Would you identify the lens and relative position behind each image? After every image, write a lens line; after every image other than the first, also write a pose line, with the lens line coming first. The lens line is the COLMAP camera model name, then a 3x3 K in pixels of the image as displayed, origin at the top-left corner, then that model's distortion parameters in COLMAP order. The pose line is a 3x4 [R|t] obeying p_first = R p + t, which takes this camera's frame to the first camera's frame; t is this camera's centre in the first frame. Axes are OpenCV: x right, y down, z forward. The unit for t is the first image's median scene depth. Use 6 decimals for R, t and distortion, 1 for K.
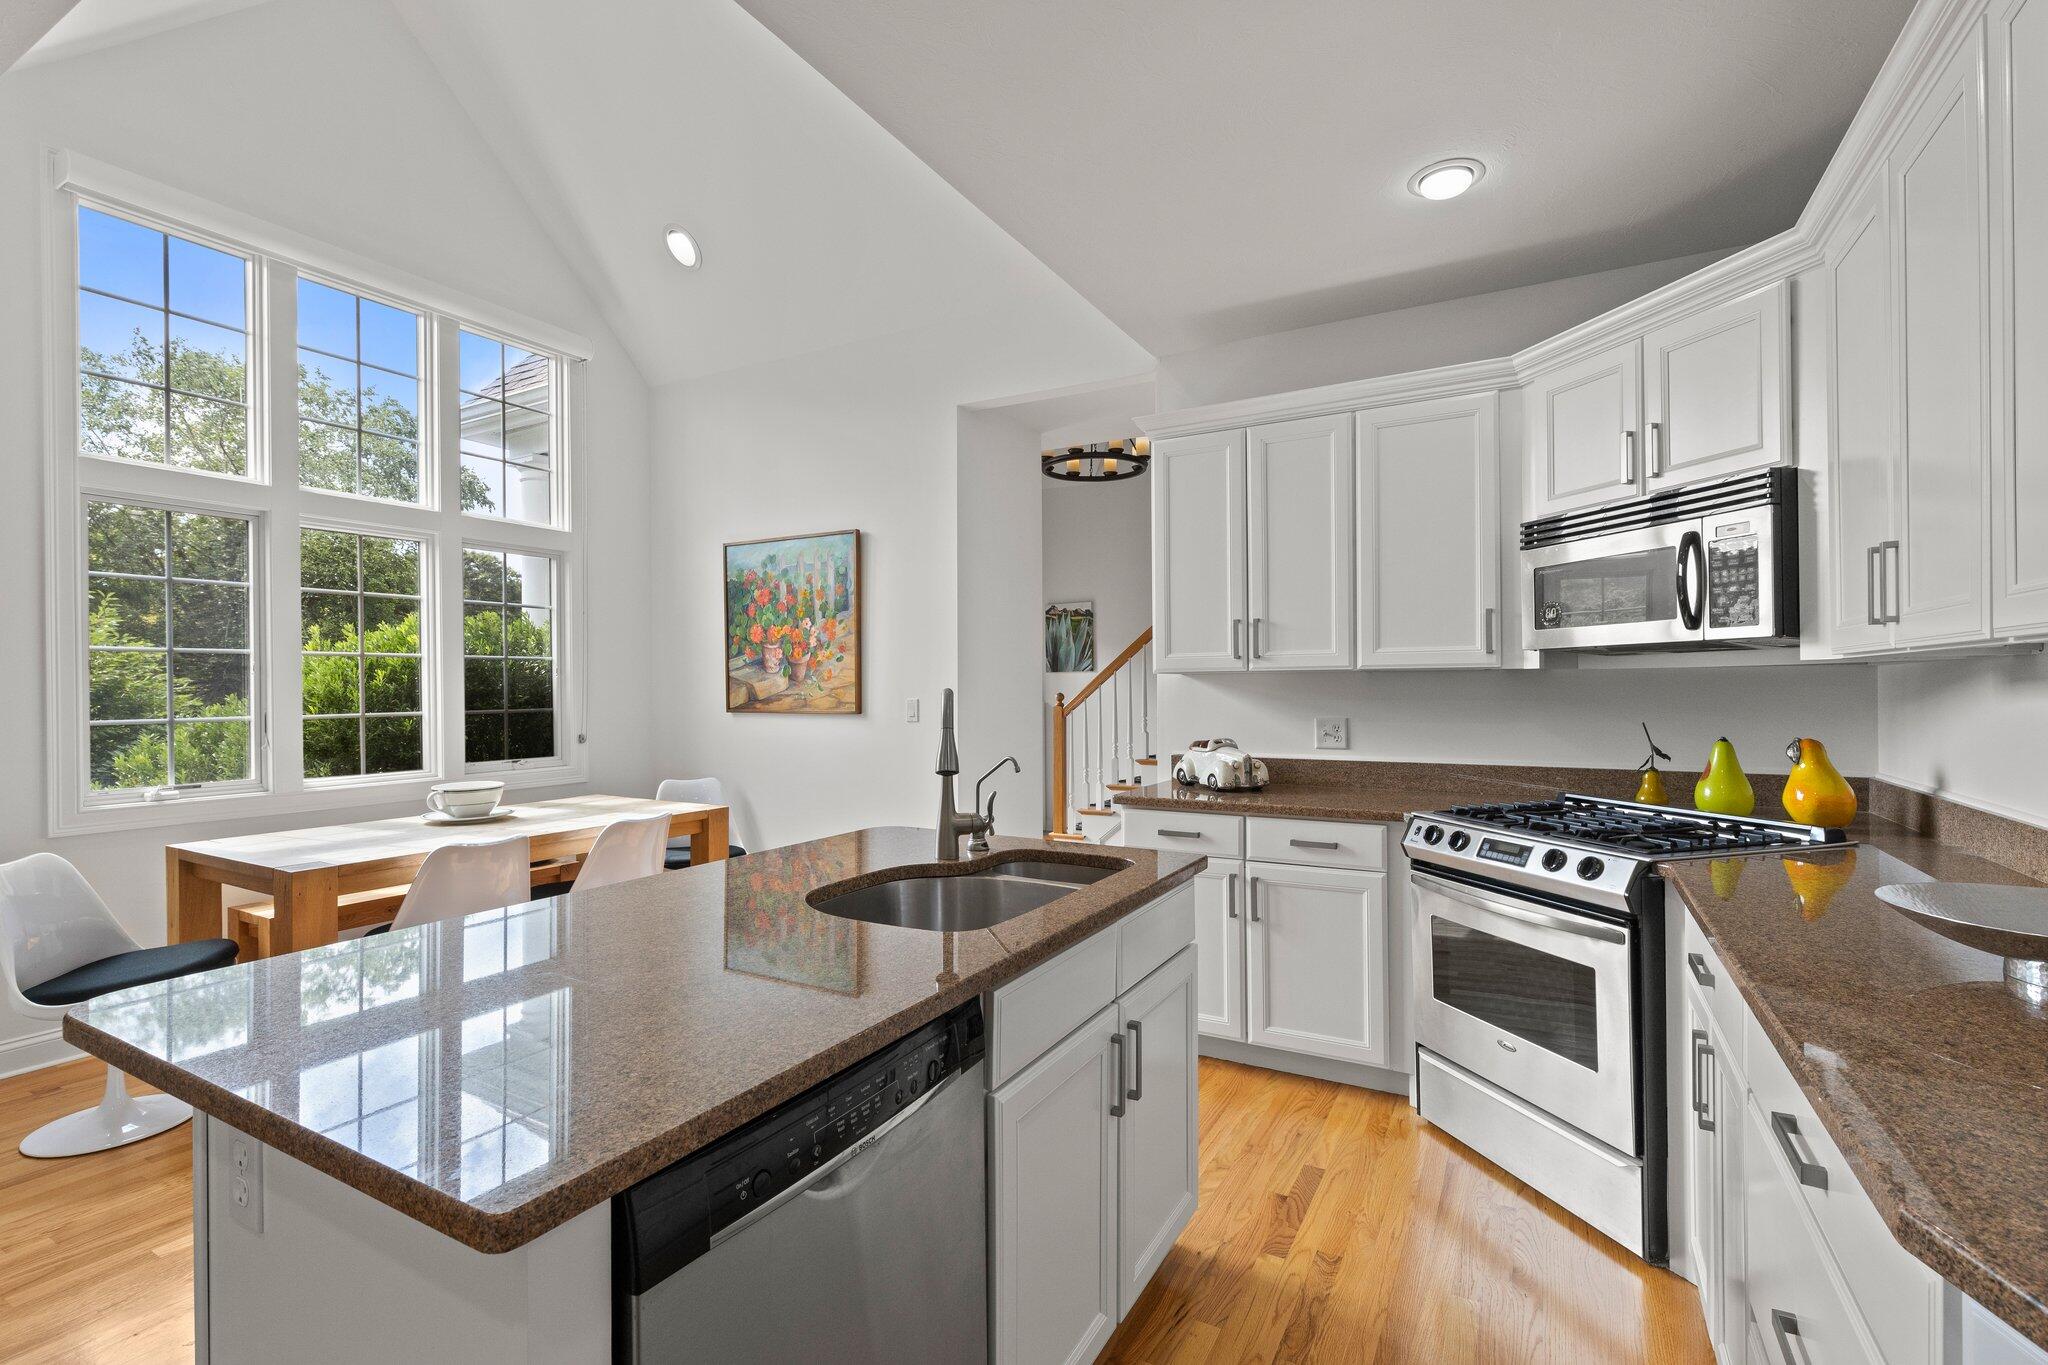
lens RADIAL K [[916.5, 0, 1025.1], [0, 916.5, 681.4], [0, 0, 1]] dist [-0.000098, 0.000056]
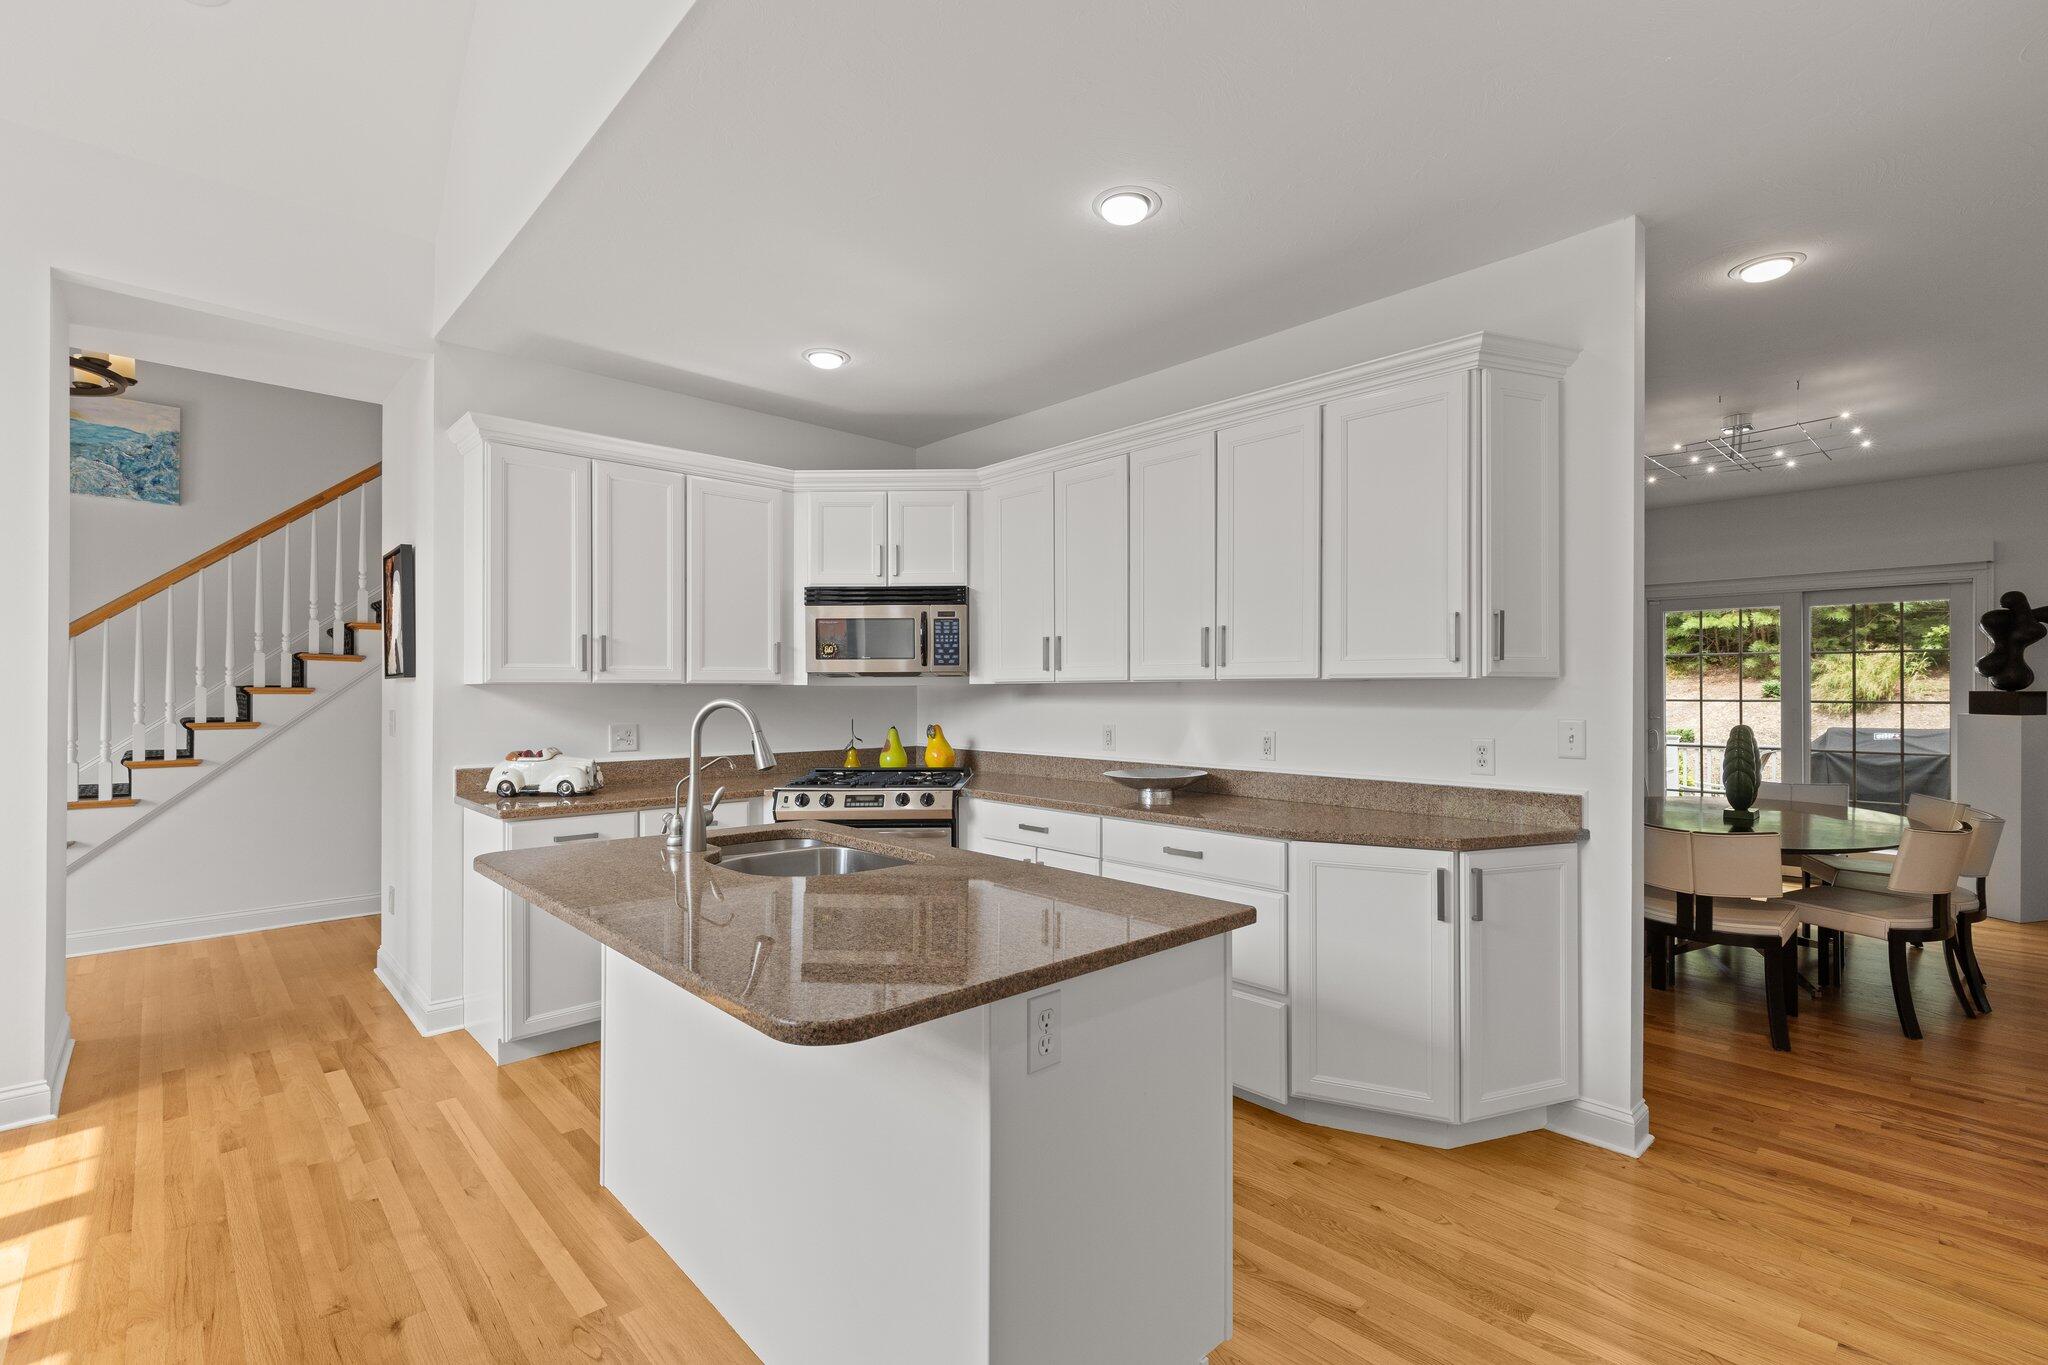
lens RADIAL K [[916.5, 0, 1023.6], [0, 916.5, 687.6], [0, 0, 1]] dist [-0.000098, 0.000056]
pose [[0.296037, 0.011631, 0.955106, -0.728684], [-0.005464, 0.999930, -0.010484, 0.003615], [-0.955161, -0.002115, 0.296080, 0.212601]]
